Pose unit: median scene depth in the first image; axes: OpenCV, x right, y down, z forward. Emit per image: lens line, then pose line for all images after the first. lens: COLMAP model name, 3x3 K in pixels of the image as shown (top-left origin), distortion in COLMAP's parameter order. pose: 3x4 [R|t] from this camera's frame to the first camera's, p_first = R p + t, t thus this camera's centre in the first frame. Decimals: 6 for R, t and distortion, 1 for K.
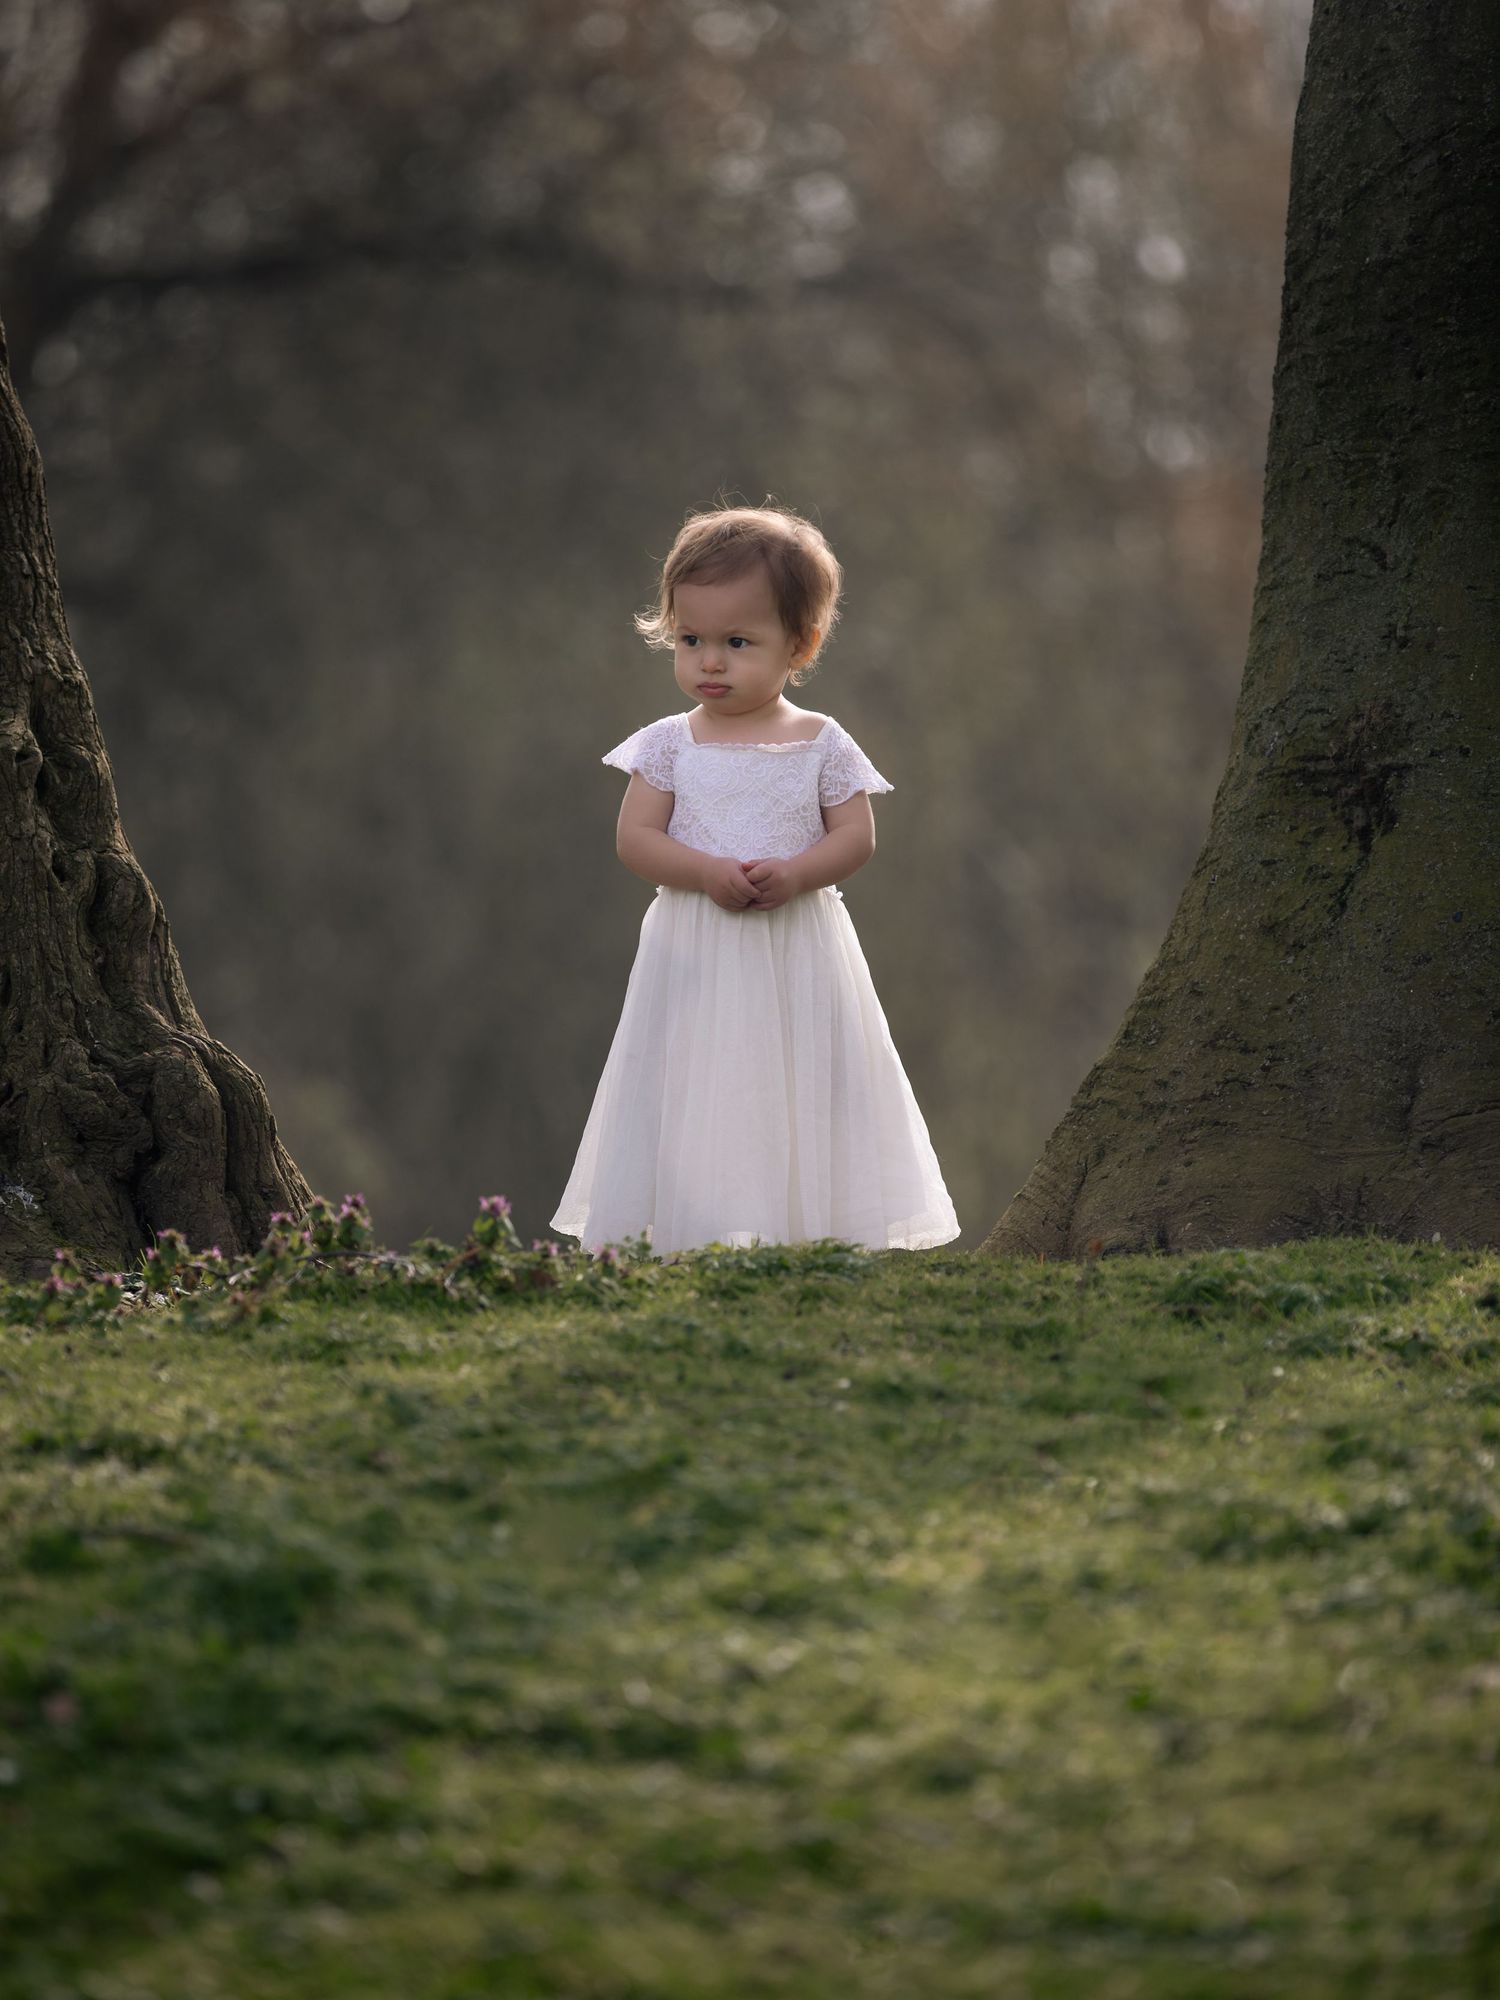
lens RADIAL K [[11222.1, 0, 750.3], [0, 11222.1, 1000.1], [0, 0, 1]] dist [-0.250392, 0.000000]
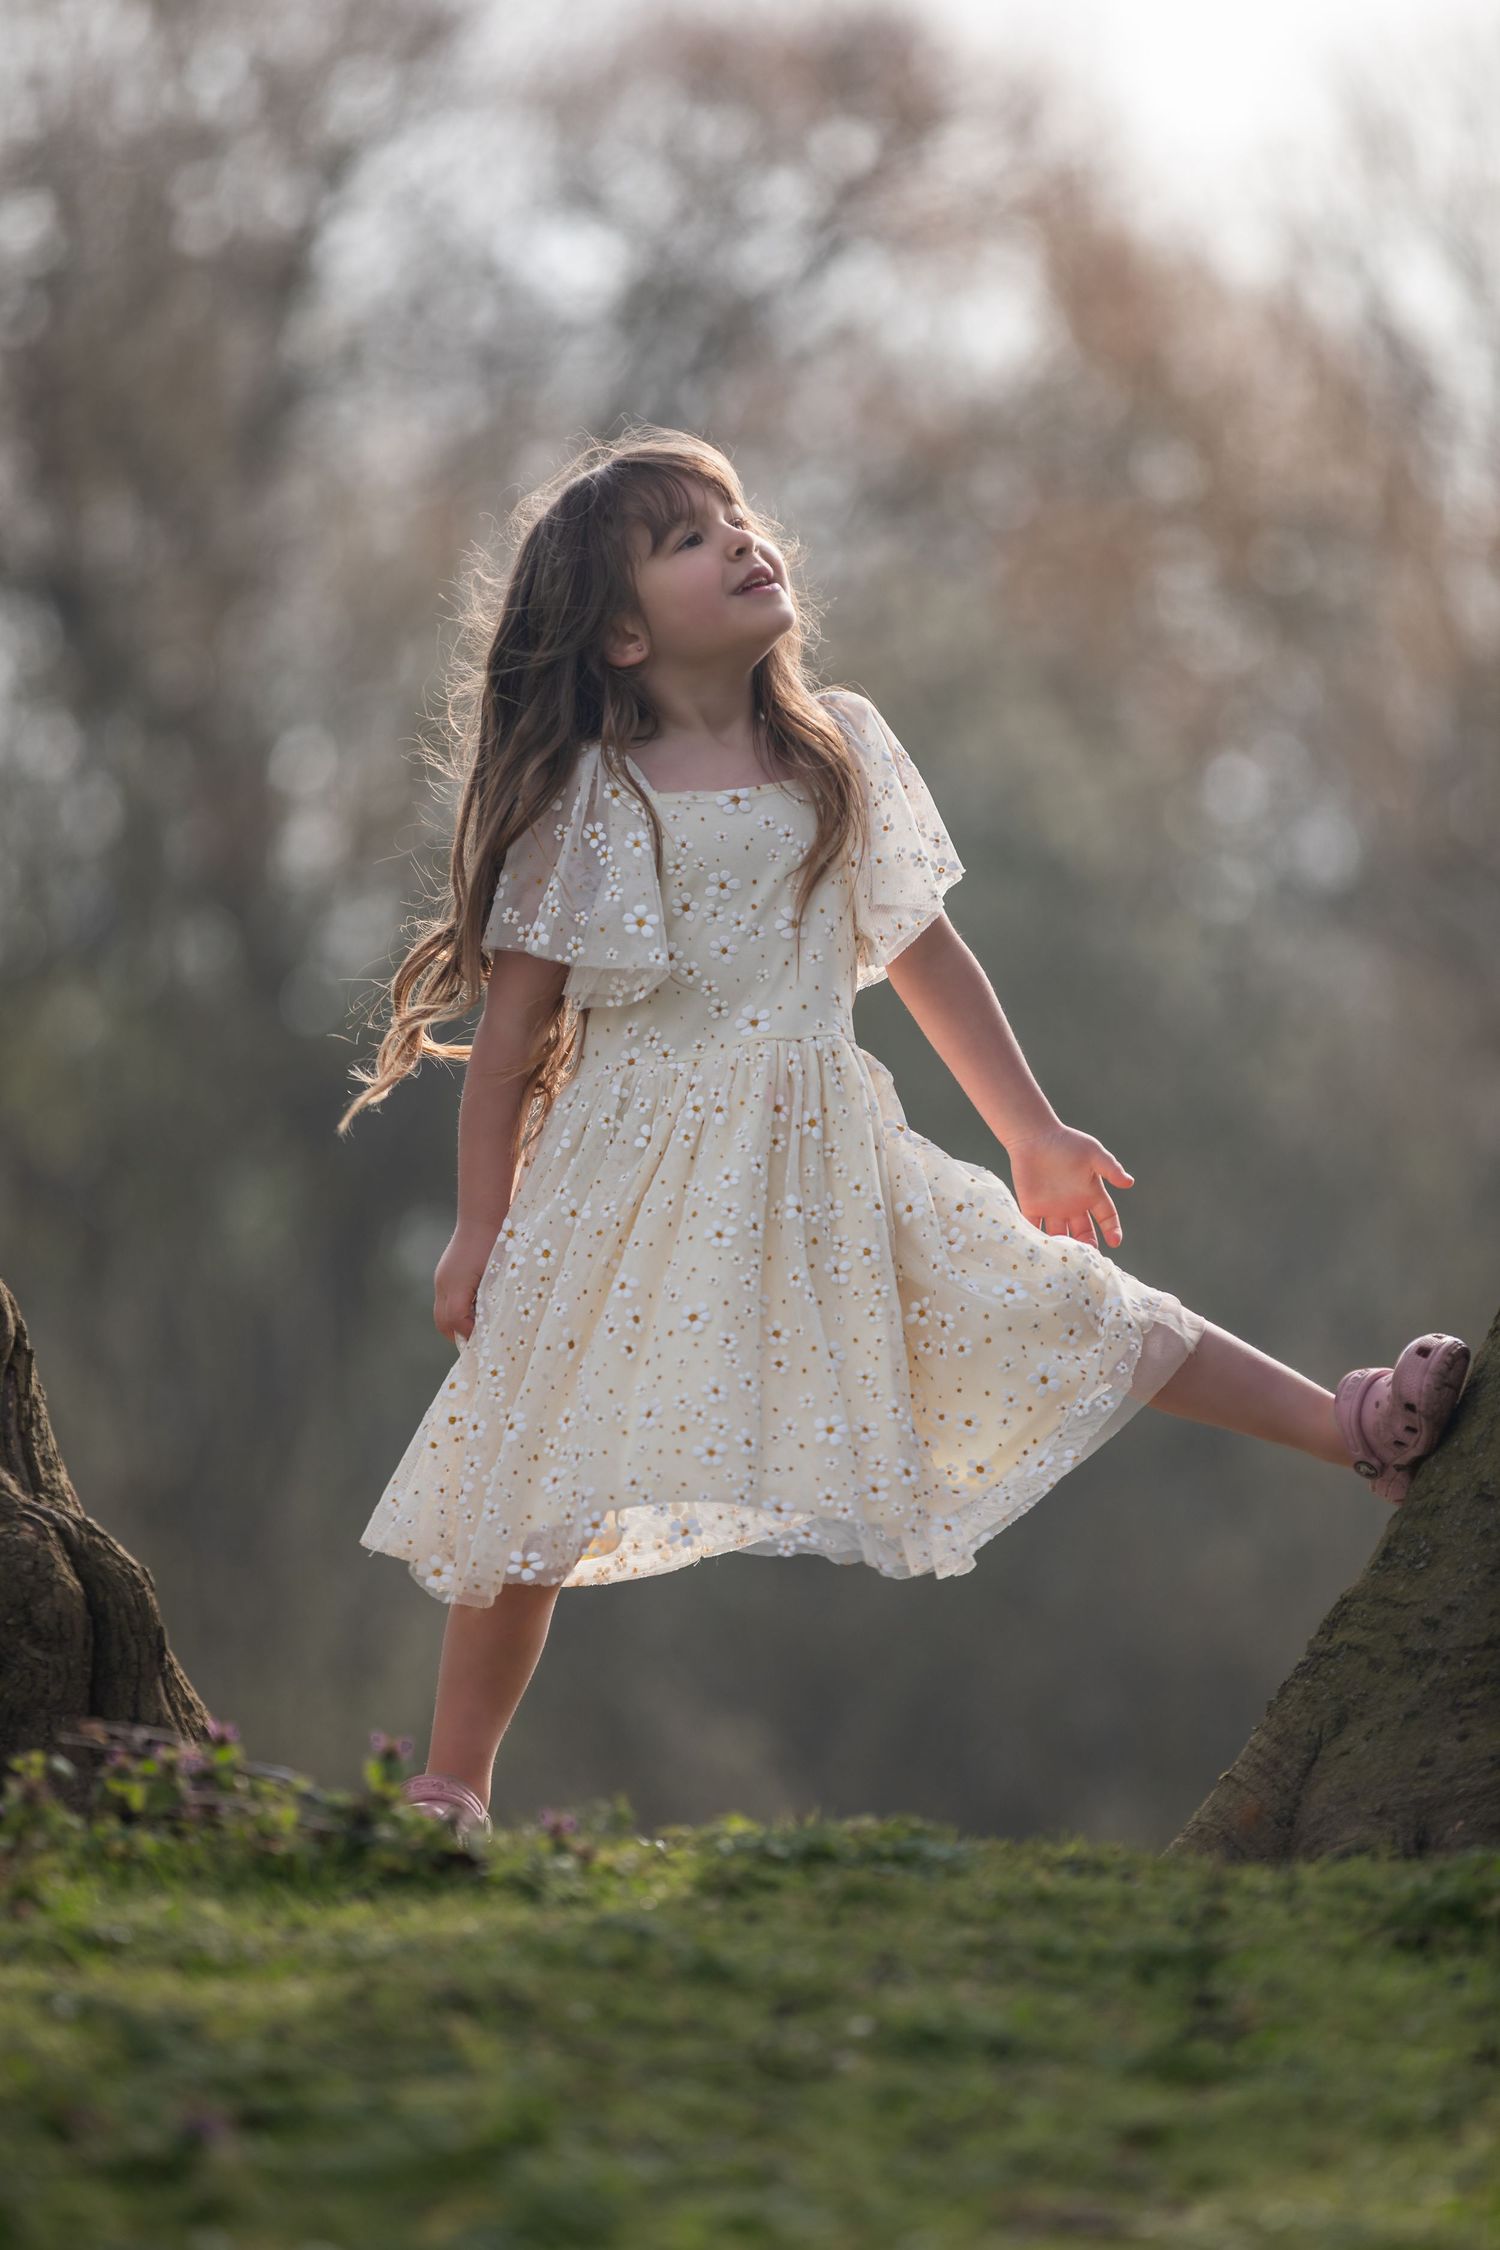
lens RADIAL K [[12657.8, 0, 749.0], [0, 12657.8, 1125.0], [0, 0, 1]] dist [-0.077278, 0.000000]
pose [[0.998998, 0.030951, -0.032317, 0.019280], [-0.032168, 0.998766, -0.037834, 0.007908], [0.031106, 0.038836, 0.998761, 0.210936]]
